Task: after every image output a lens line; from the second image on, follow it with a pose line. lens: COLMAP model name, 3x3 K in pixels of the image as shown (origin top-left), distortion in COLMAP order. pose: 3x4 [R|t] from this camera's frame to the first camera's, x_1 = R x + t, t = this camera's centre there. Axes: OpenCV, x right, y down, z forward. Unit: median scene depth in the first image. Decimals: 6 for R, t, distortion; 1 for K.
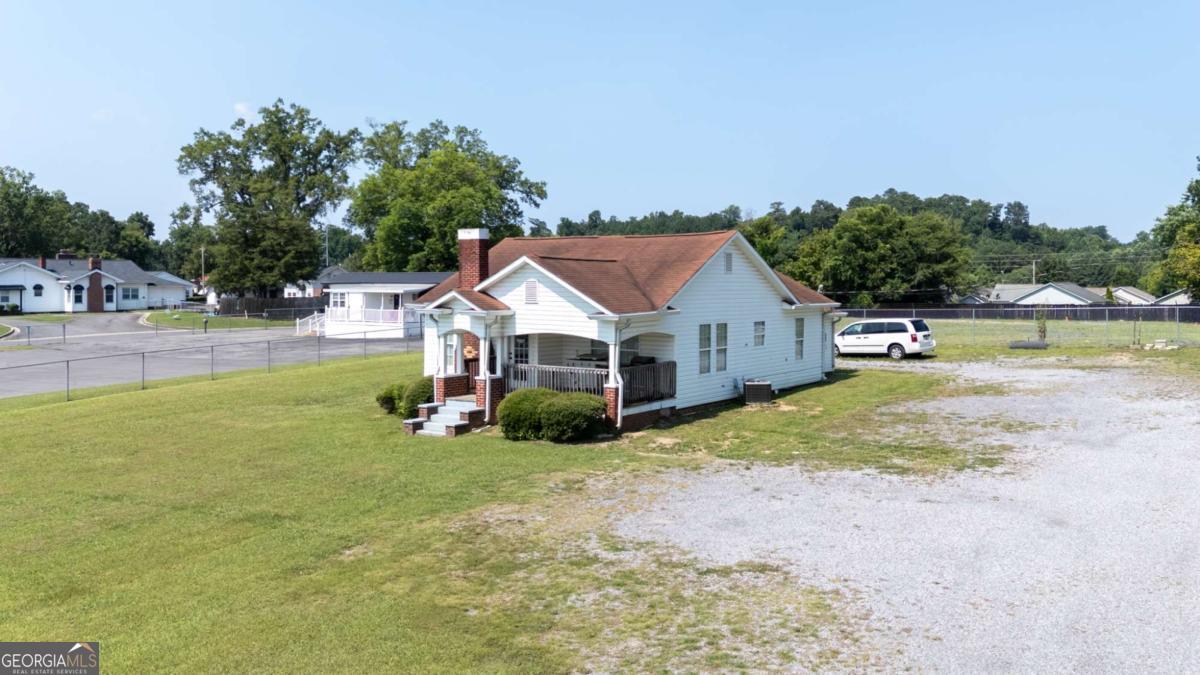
lens RADIAL K [[969.1, 0, 613.5], [0, 969.1, 303.0], [0, 0, 1]] dist [0.052948, -0.007473]
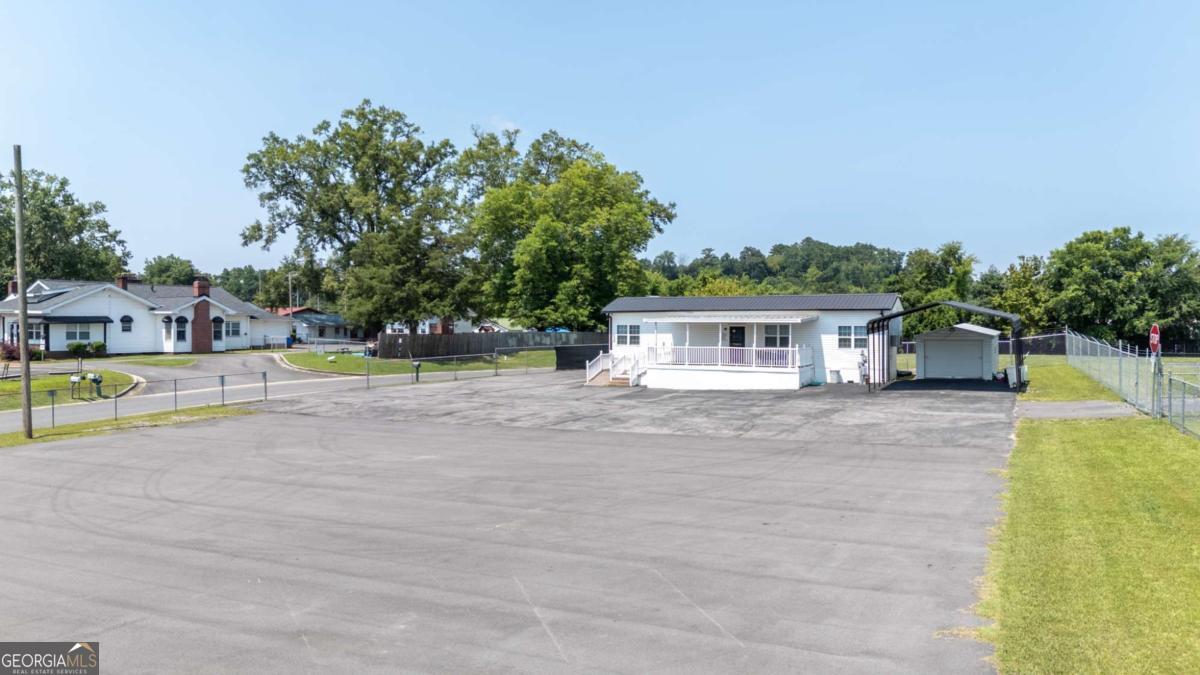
lens RADIAL K [[874.3, 0, 600.0], [0, 874.3, 337.5], [0, 0, 1]] dist [0.089235, -0.100891]
pose [[0.993825, -0.000791, 0.110959, -0.270292], [0.001555, 0.999976, -0.006797, 0.002369], [-0.110951, 0.006928, 0.993802, 0.261100]]
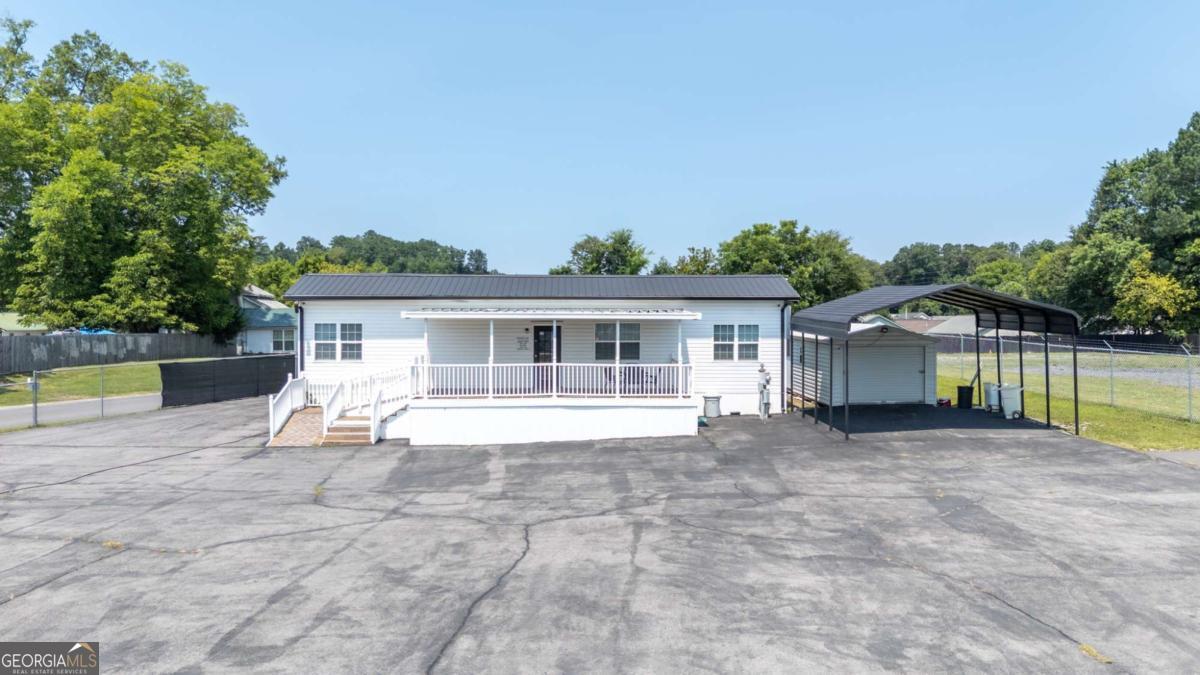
lens RADIAL K [[881.2, 0, 599.5], [0, 881.2, 321.9], [0, 0, 1]] dist [0.086028, -0.091291]
pose [[0.817373, -0.000018, 0.576109, -0.289090], [0.012720, 0.999757, -0.018015, -0.002309], [-0.575969, 0.022054, 0.817174, 0.470704]]
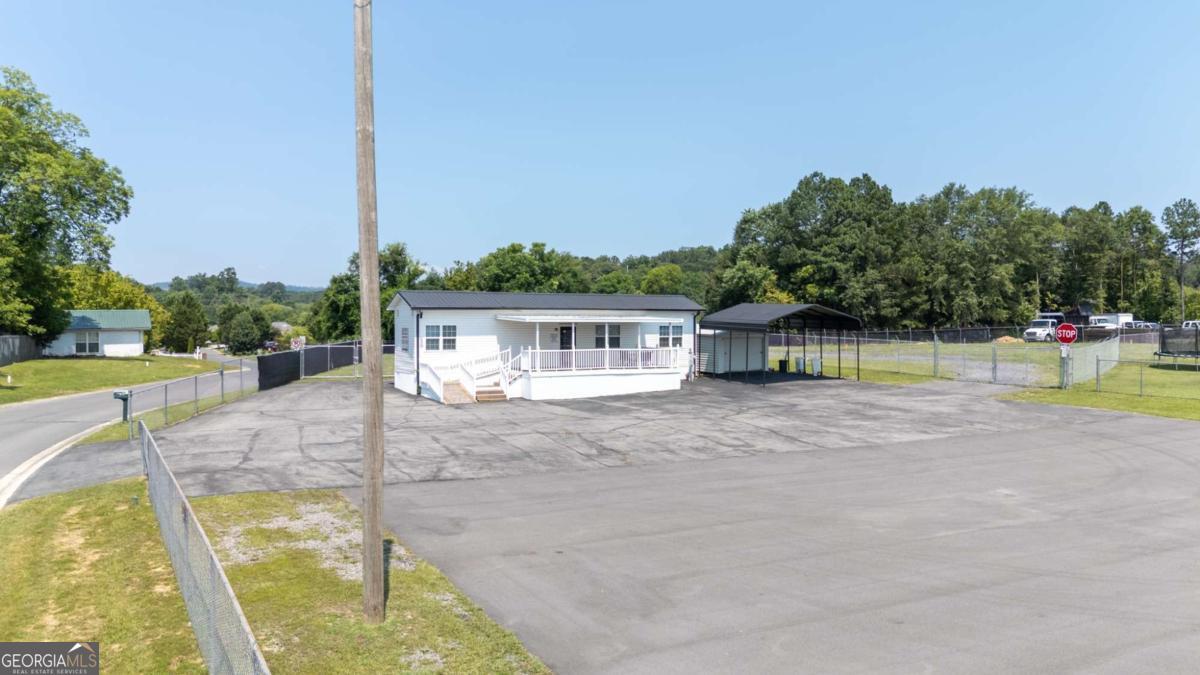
lens RADIAL K [[874.3, 0, 600.0], [0, 874.3, 337.5], [0, 0, 1]] dist [0.089235, -0.100891]
pose [[0.492538, -0.014080, 0.870177, -0.492576], [0.020492, 0.999780, 0.004578, -0.002517], [-0.870050, 0.015577, 0.492718, 0.481285]]
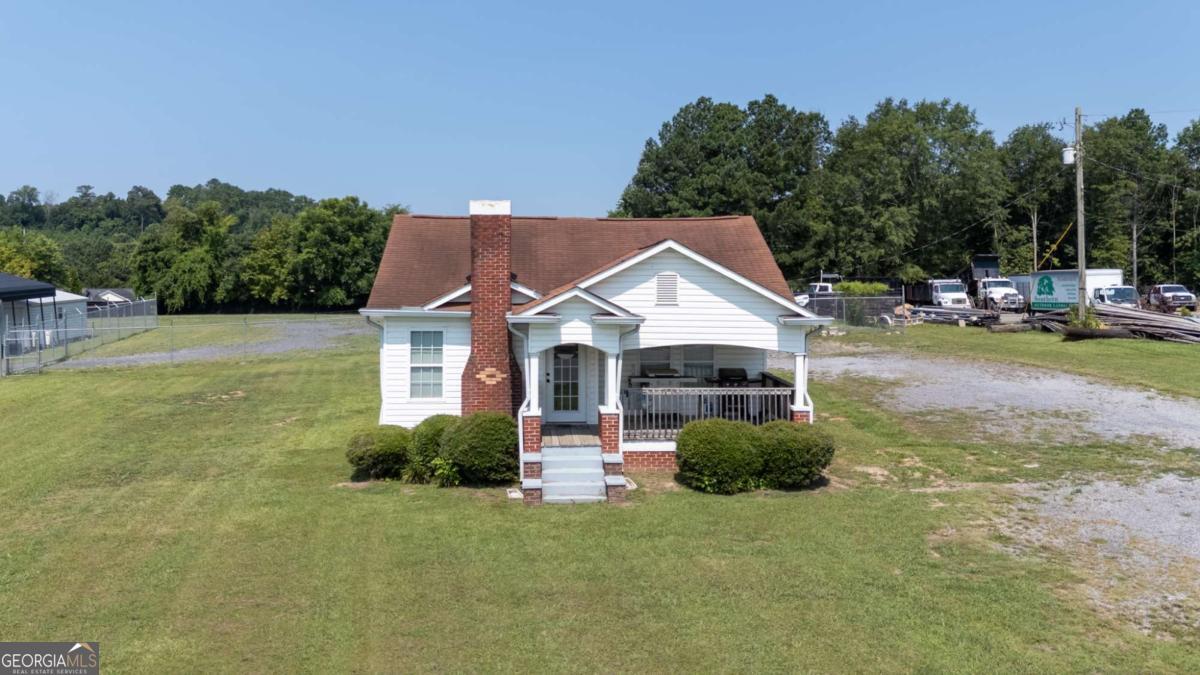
lens RADIAL K [[976.8, 0, 554.9], [0, 976.8, 297.6], [0, 0, 1]] dist [0.106373, -0.118798]
pose [[0.802197, -0.012284, 0.596932, -0.139472], [0.012529, 0.999915, 0.003739, -0.002113], [-0.596927, 0.004480, 0.802283, 0.106166]]
